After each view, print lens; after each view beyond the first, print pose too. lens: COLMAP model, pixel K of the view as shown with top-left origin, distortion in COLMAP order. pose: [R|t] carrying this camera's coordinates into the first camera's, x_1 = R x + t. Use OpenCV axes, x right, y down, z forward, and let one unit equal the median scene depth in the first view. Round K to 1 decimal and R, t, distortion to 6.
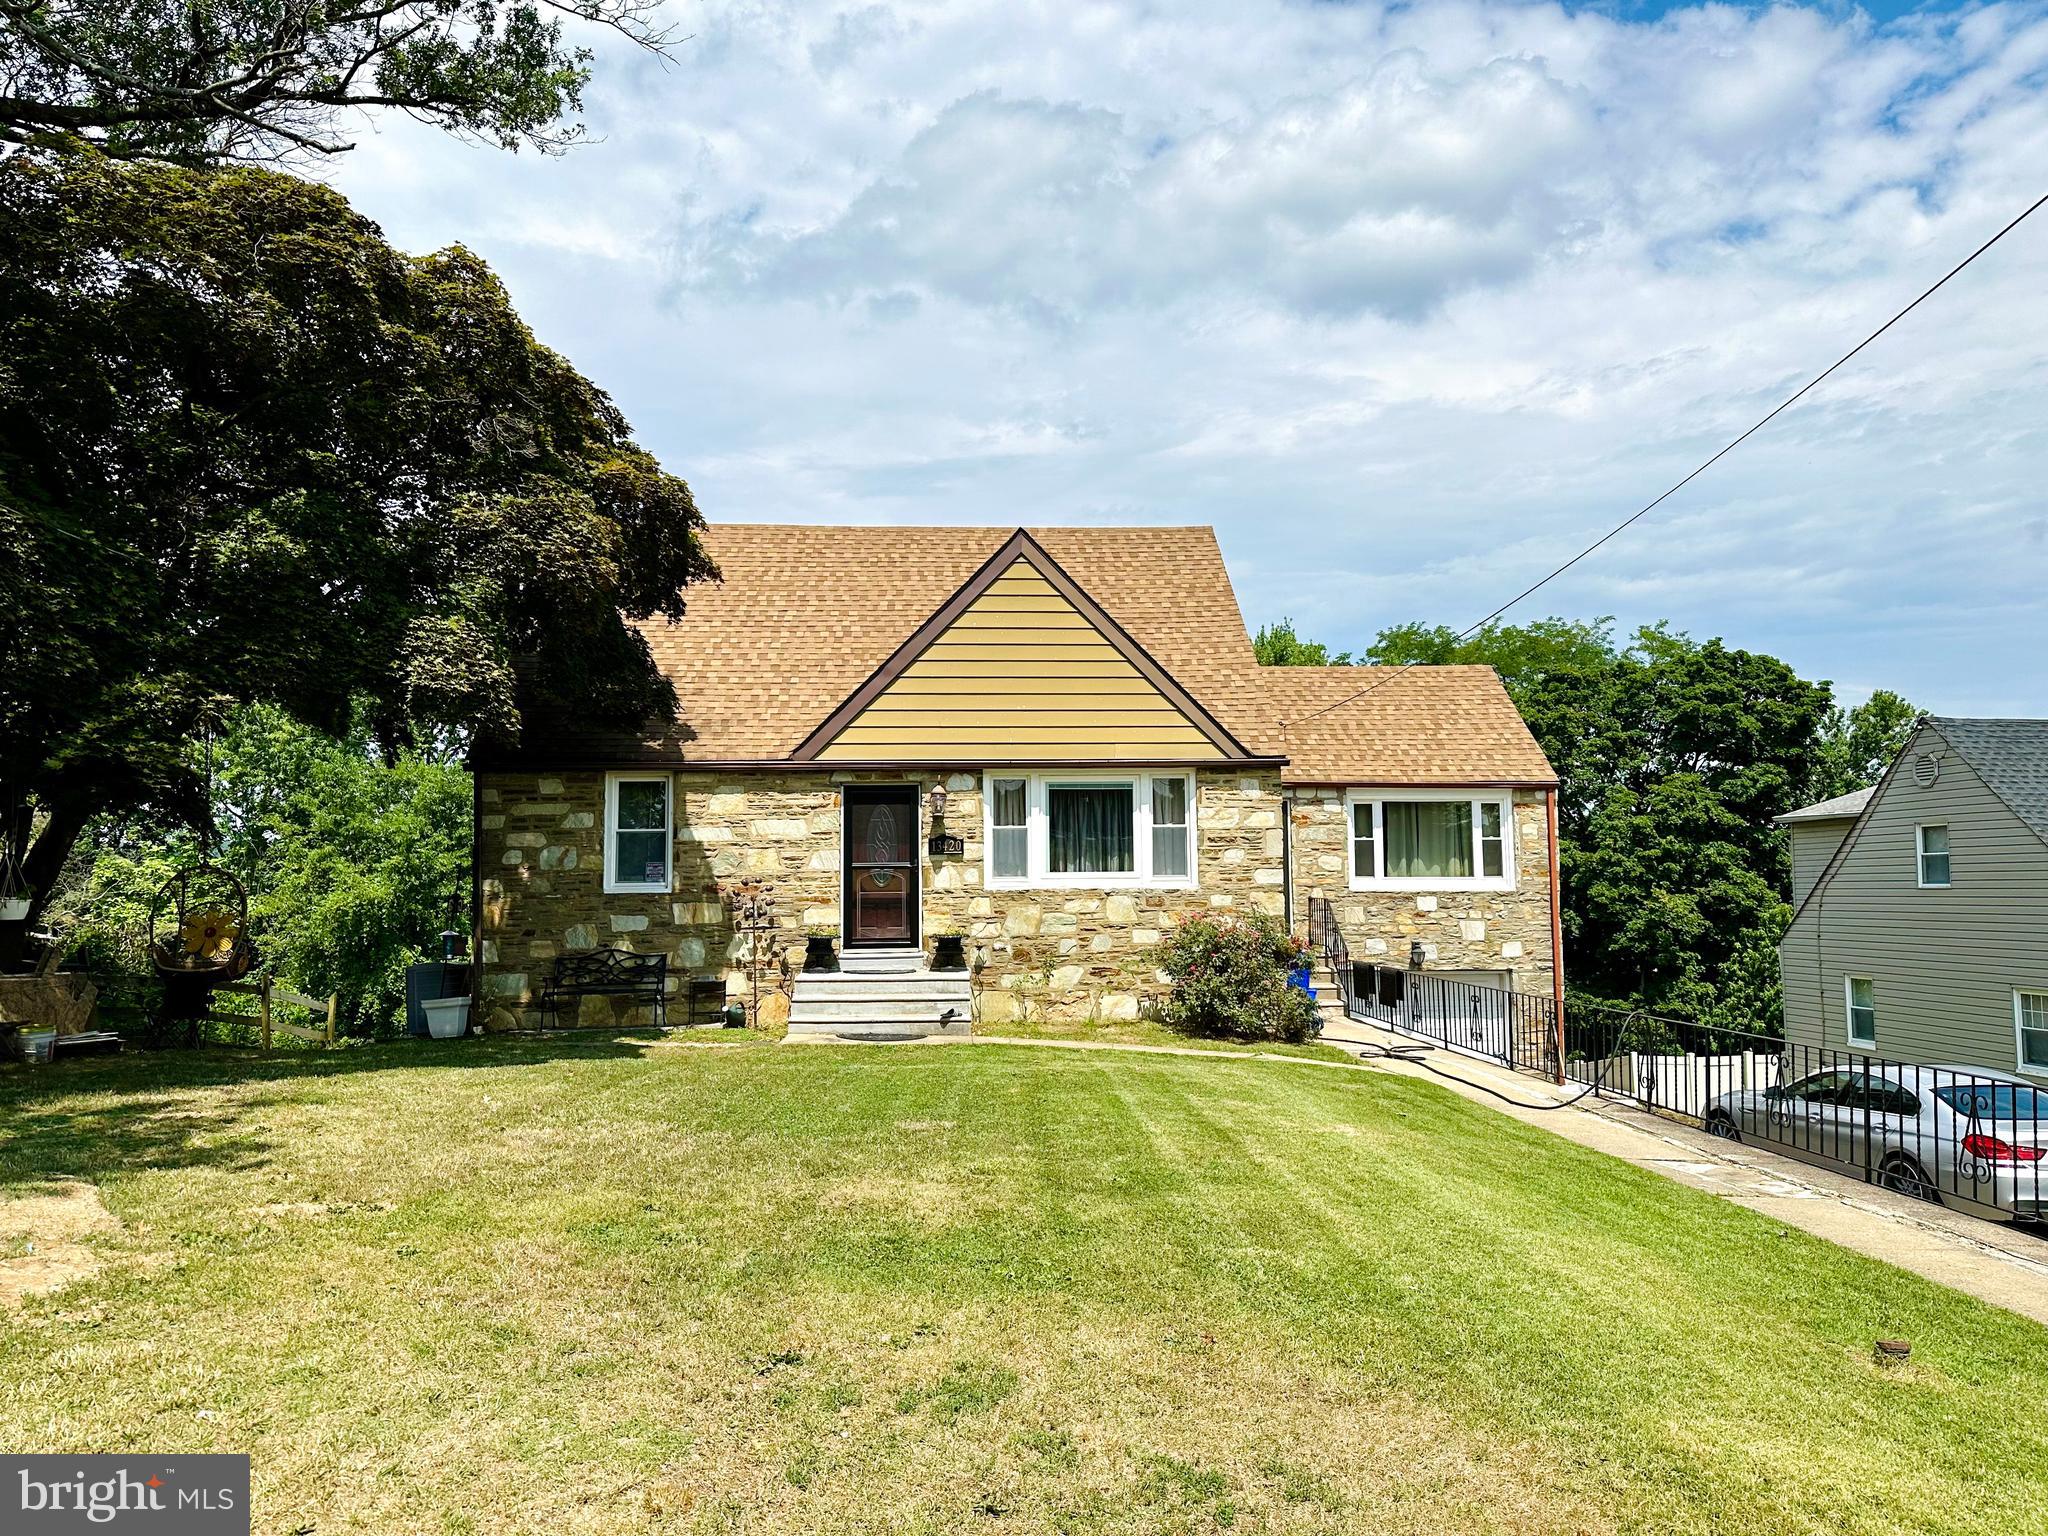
lens RADIAL K [[1434.3, 0, 1025.8], [0, 1434.3, 760.4], [0, 0, 1]] dist [0.076959, -0.095564]
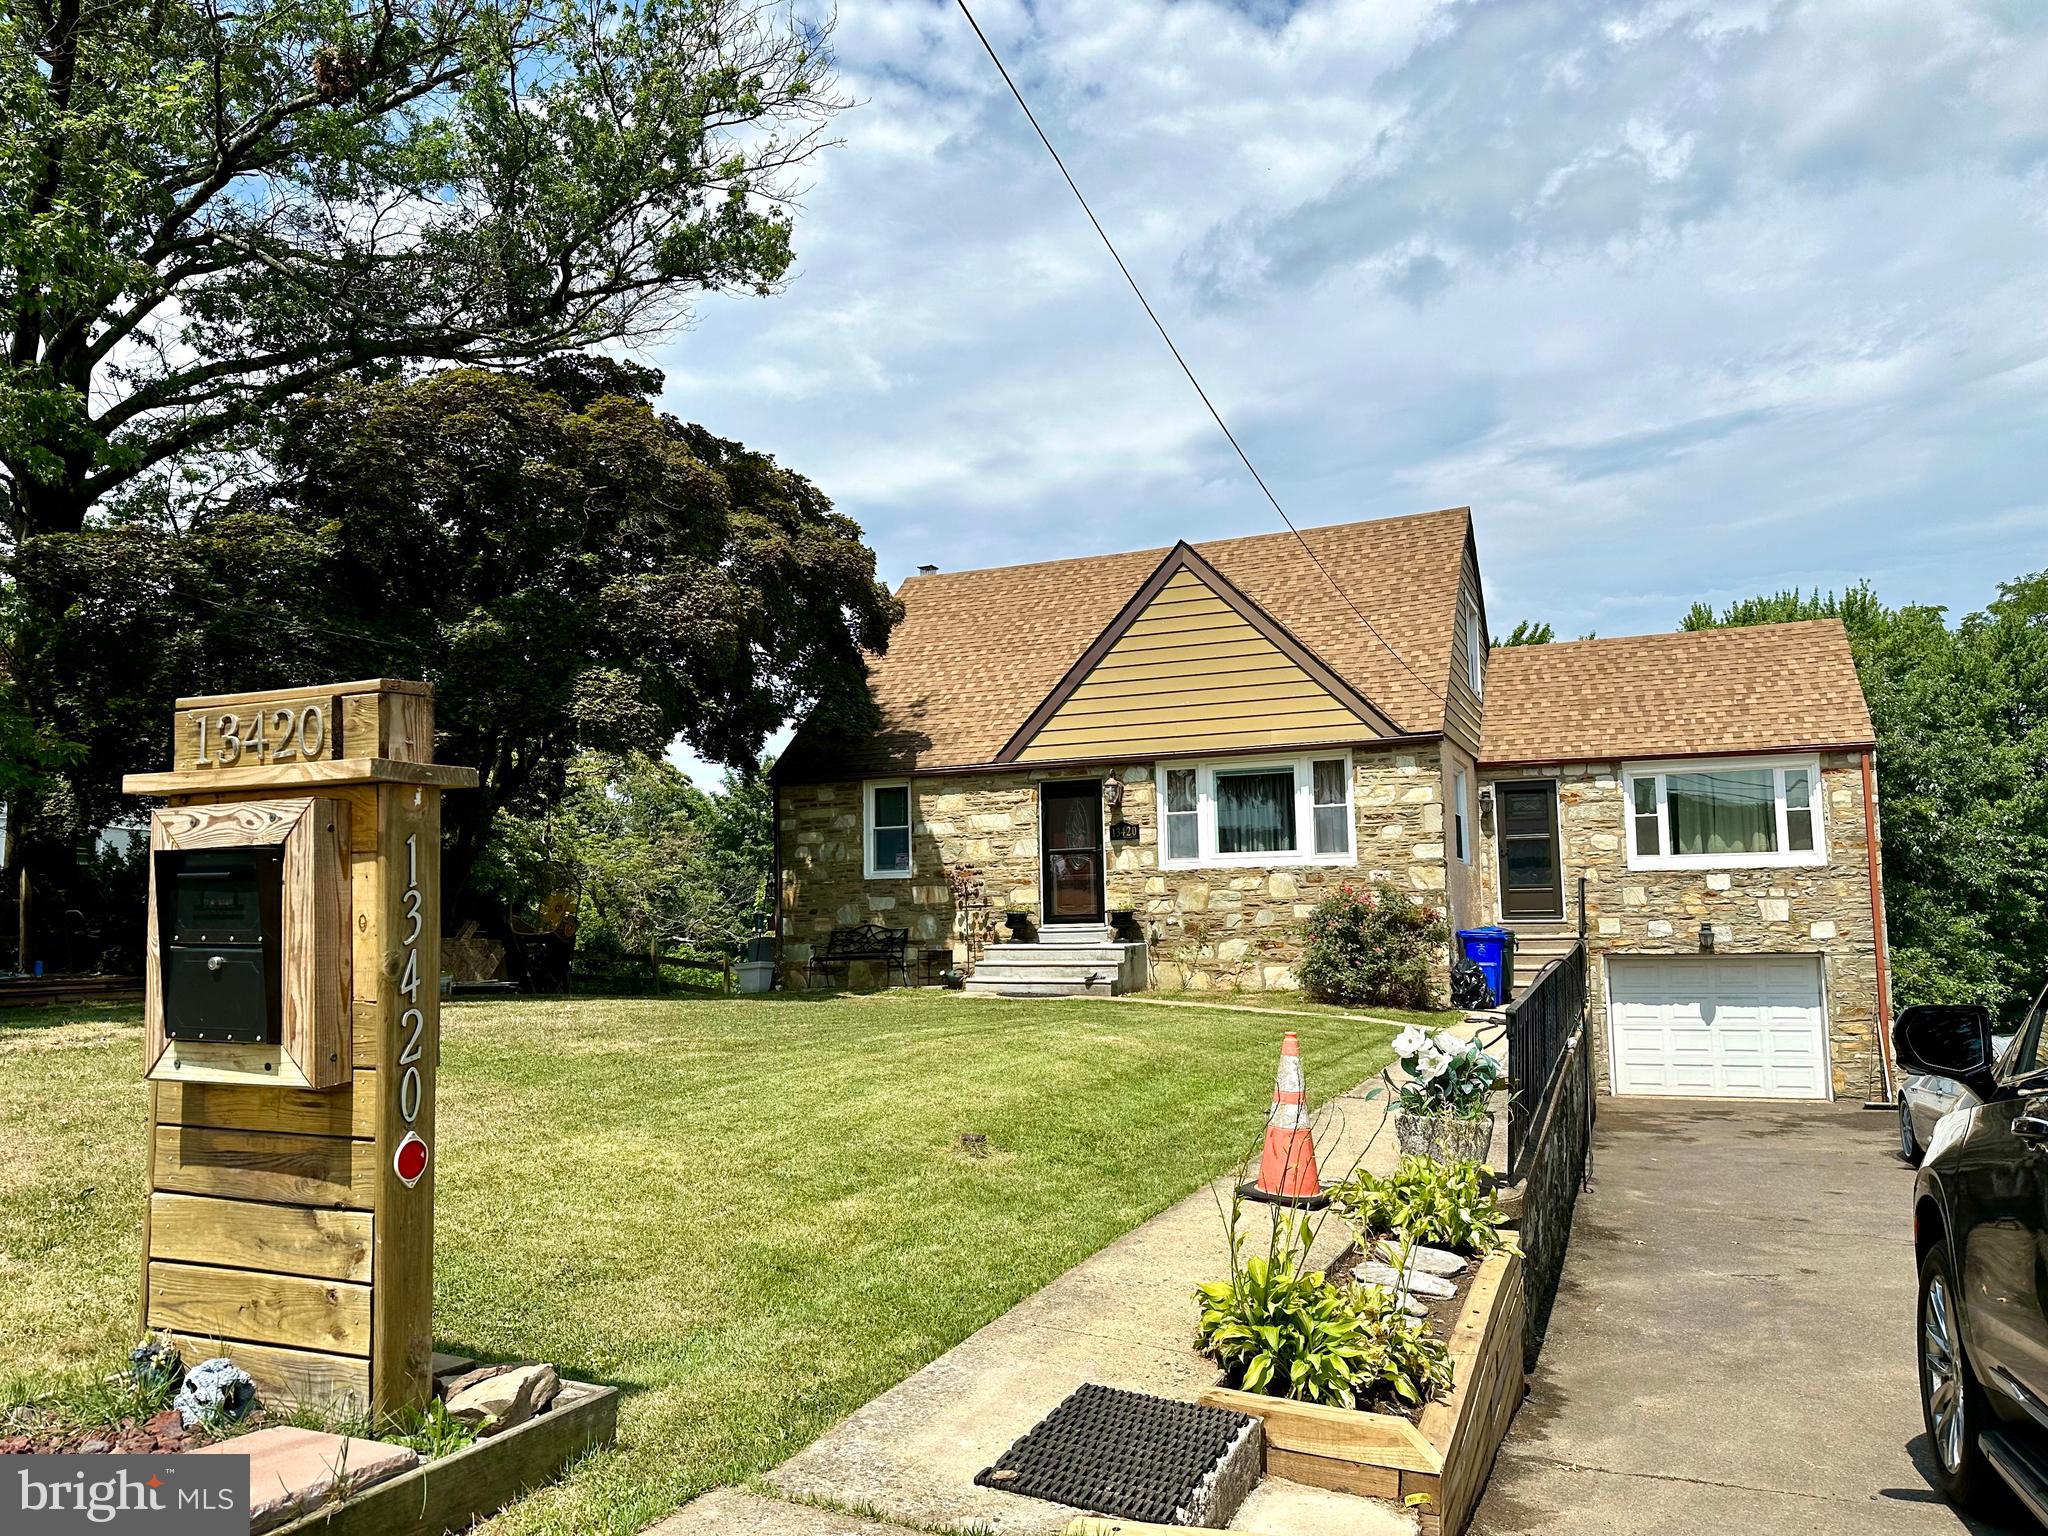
lens RADIAL K [[1434.3, 0, 1039.4], [0, 1434.3, 782.7], [0, 0, 1]] dist [0.076959, -0.095564]
pose [[0.897622, -0.050642, -0.437847, 0.370588], [0.050304, 0.998657, -0.012379, 0.031289], [0.437886, -0.010913, 0.898964, -0.034847]]
